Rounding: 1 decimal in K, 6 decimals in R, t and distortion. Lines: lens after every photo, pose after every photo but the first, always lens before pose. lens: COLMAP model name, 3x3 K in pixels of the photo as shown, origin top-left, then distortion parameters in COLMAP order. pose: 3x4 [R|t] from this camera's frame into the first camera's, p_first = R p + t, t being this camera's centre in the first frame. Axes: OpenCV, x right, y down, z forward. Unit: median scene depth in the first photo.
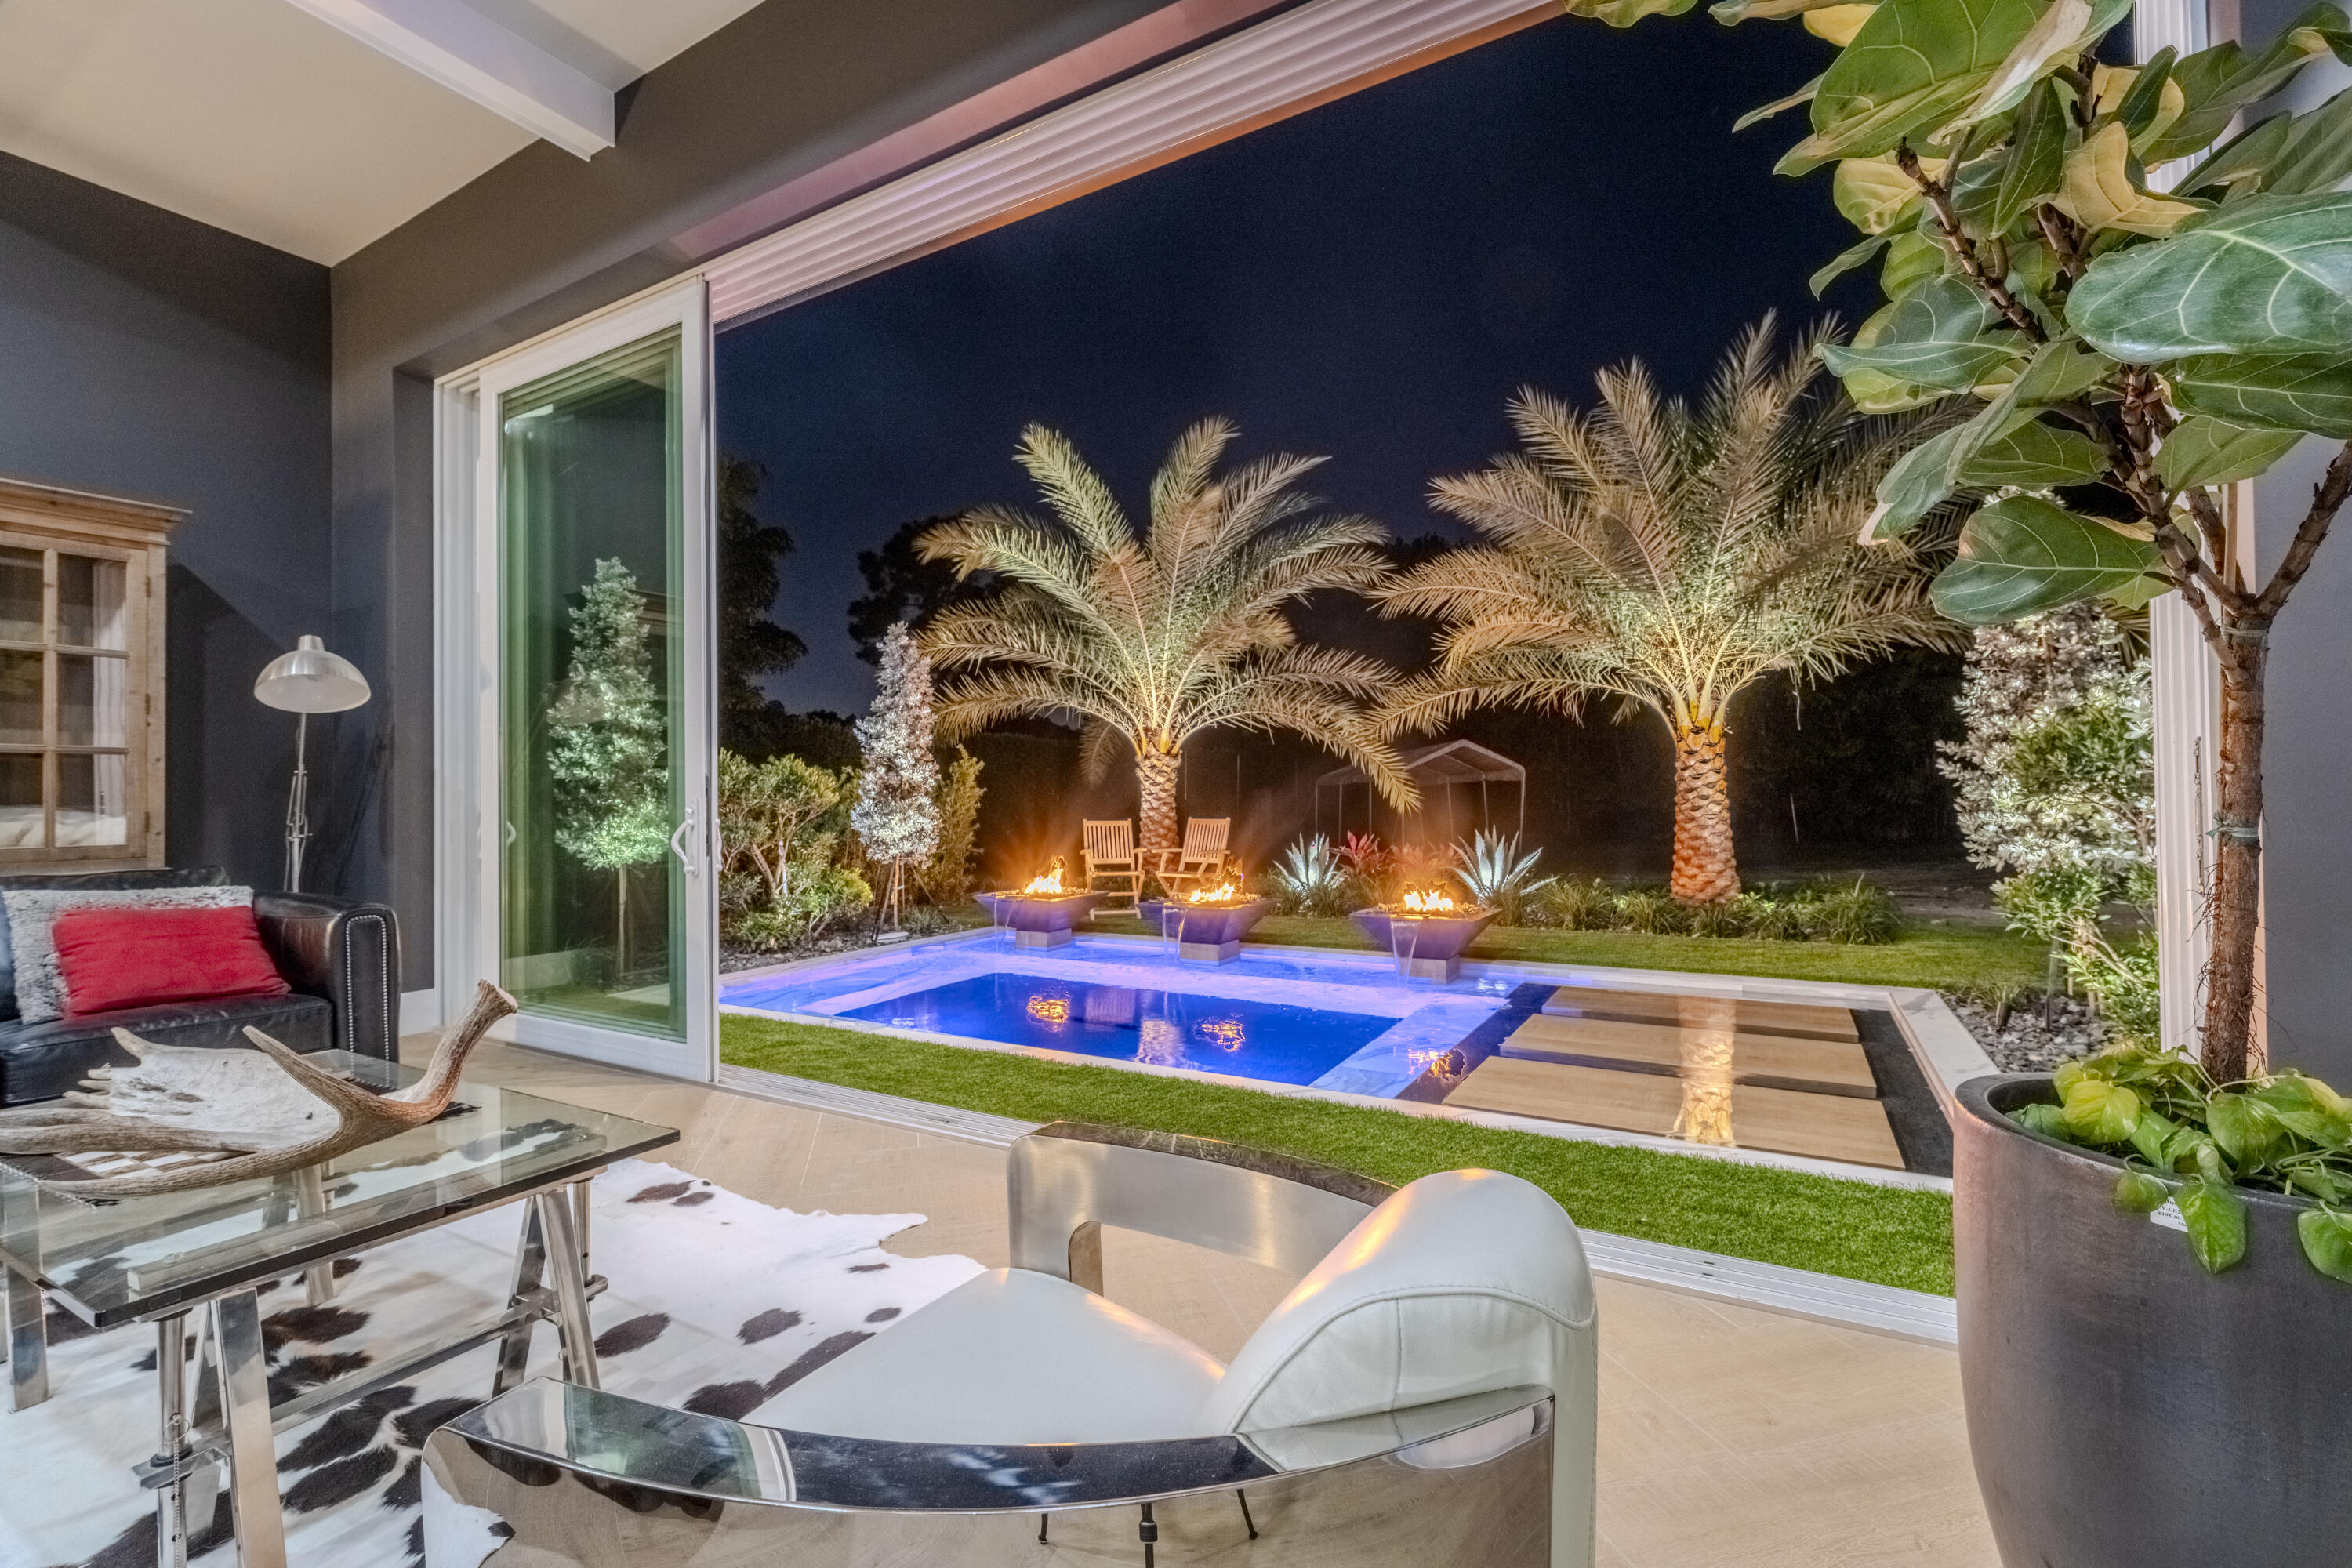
lens RADIAL K [[1019.4, 0, 1181.5], [0, 1019.4, 778.4], [0, 0, 1]] dist [0.001310, 0.000065]
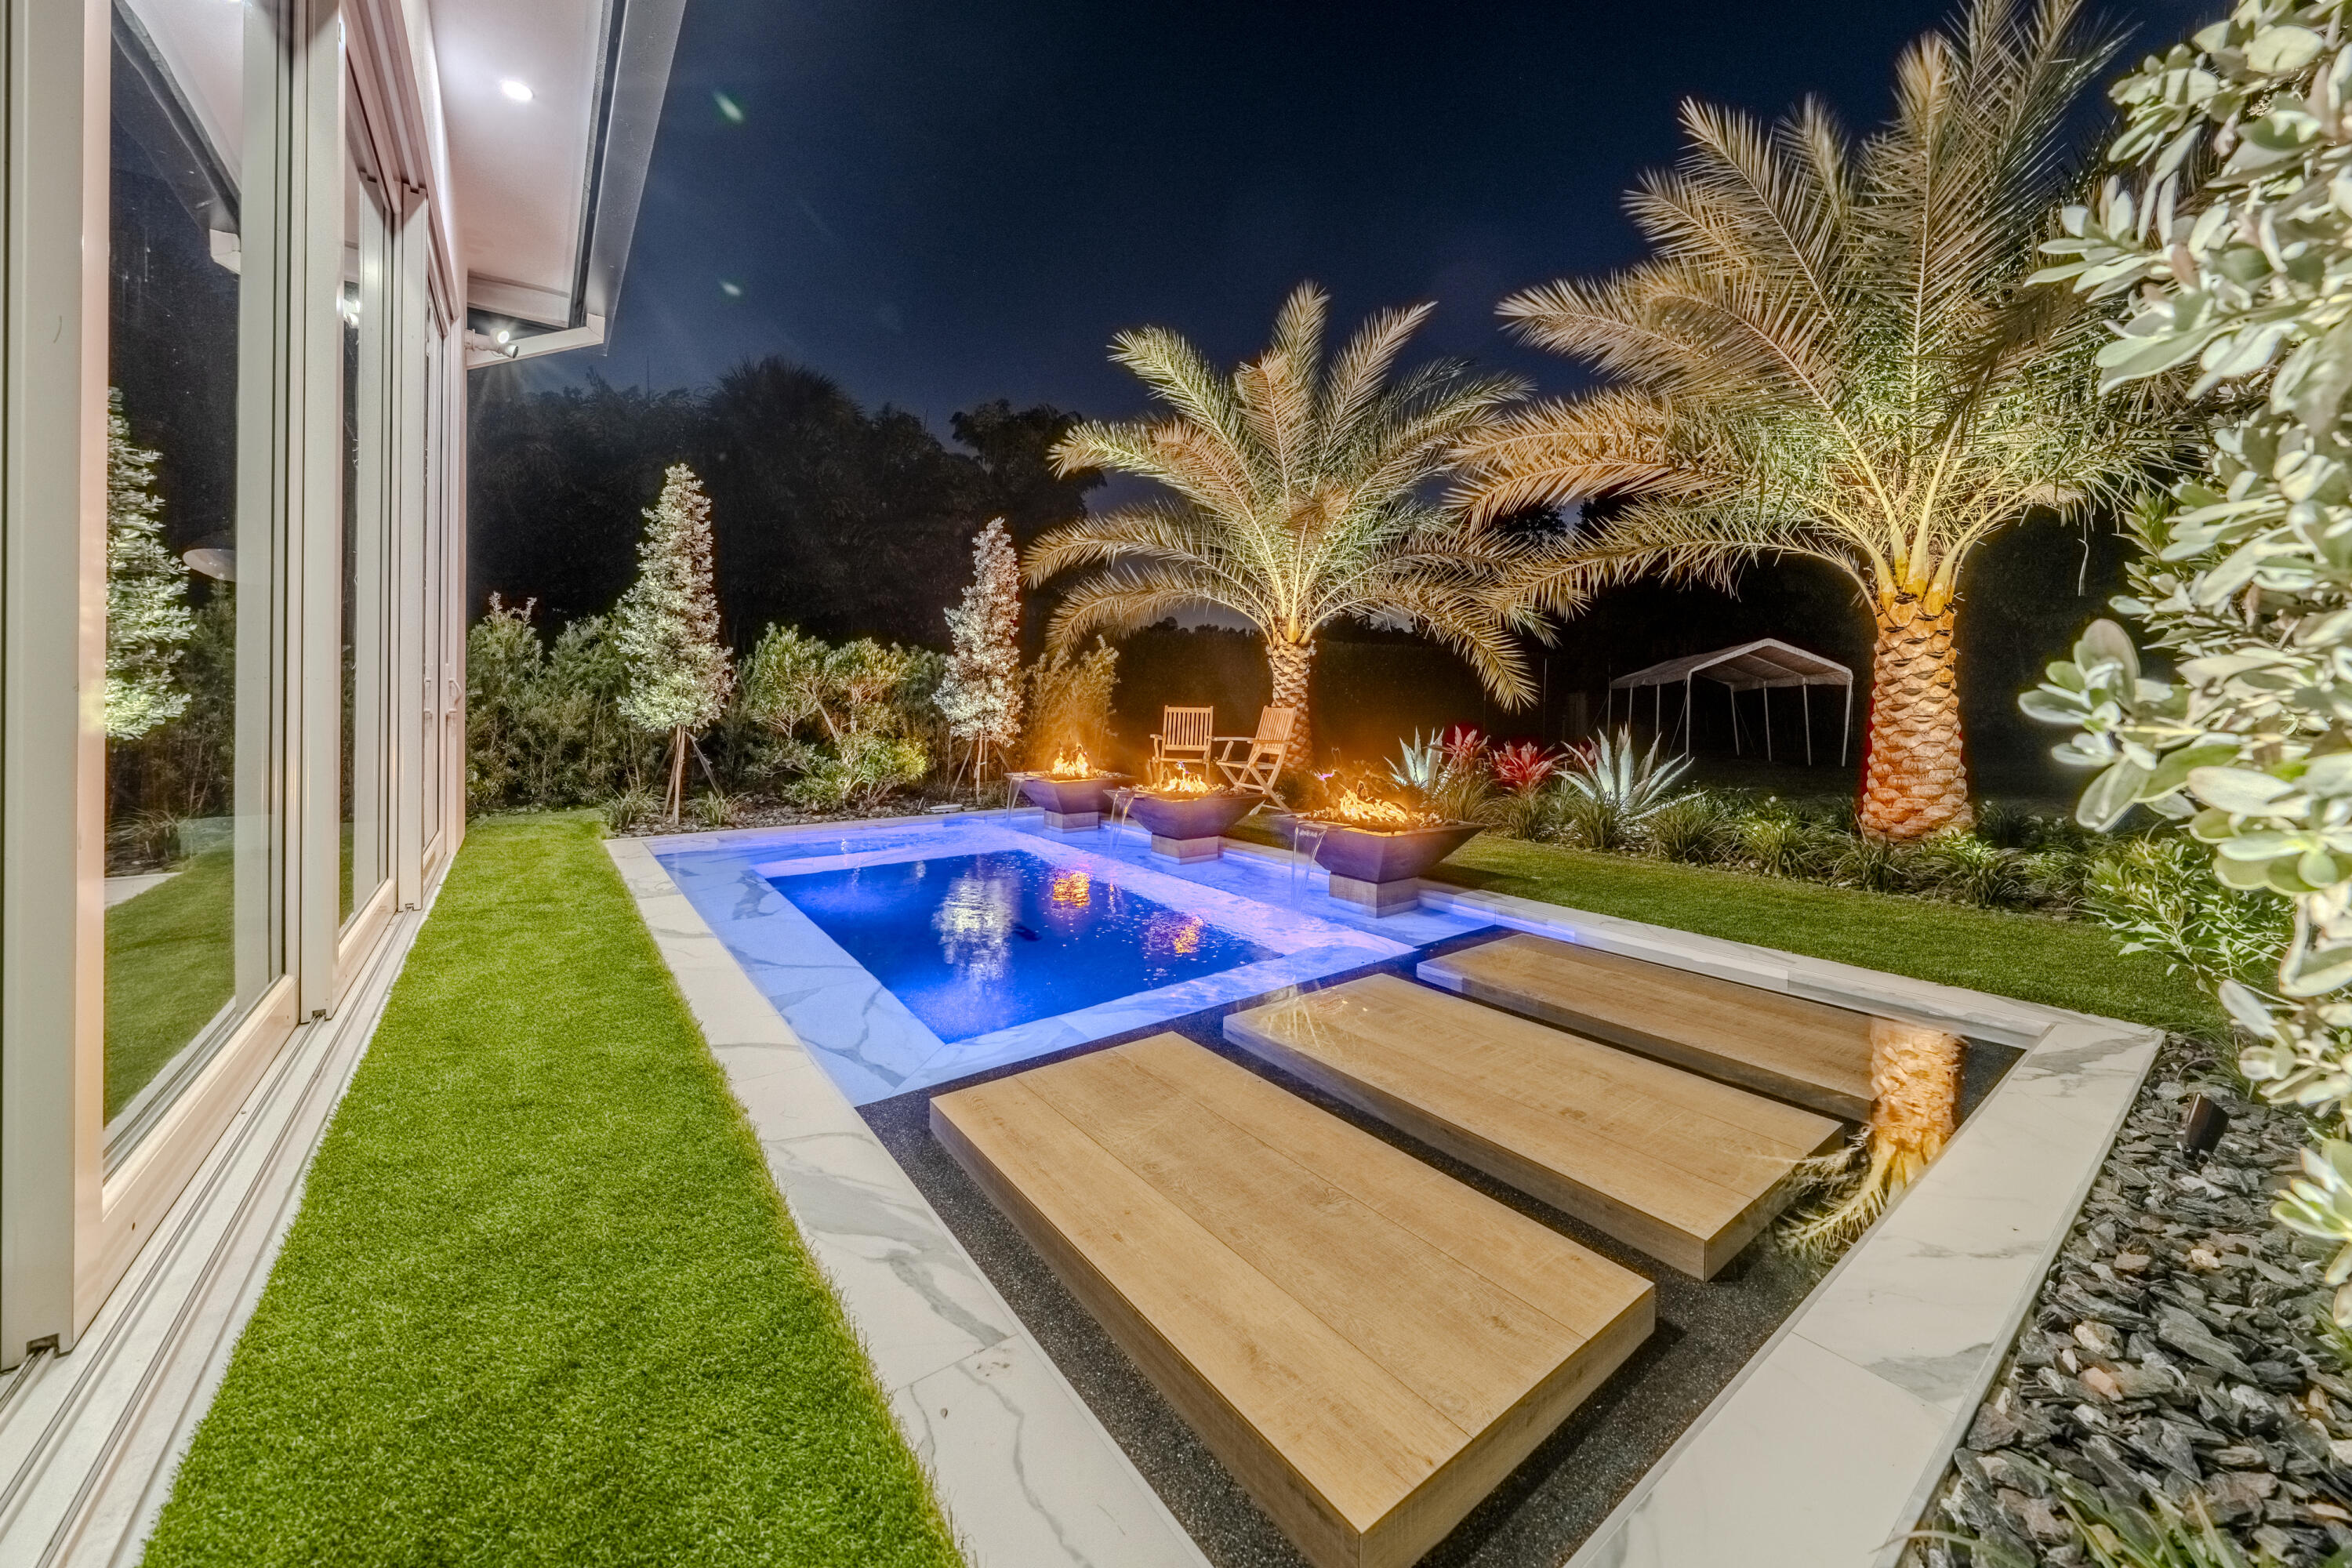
lens RADIAL K [[871.7, 0, 1166.8], [0, 871.7, 688.1], [0, 0, 1]] dist [-0.010156, -0.000166]
pose [[0.915915, 0.015203, -0.401083, 0.274674], [-0.013065, 0.999882, 0.008063, 0.017751], [0.401158, -0.002145, 0.916006, 0.234074]]
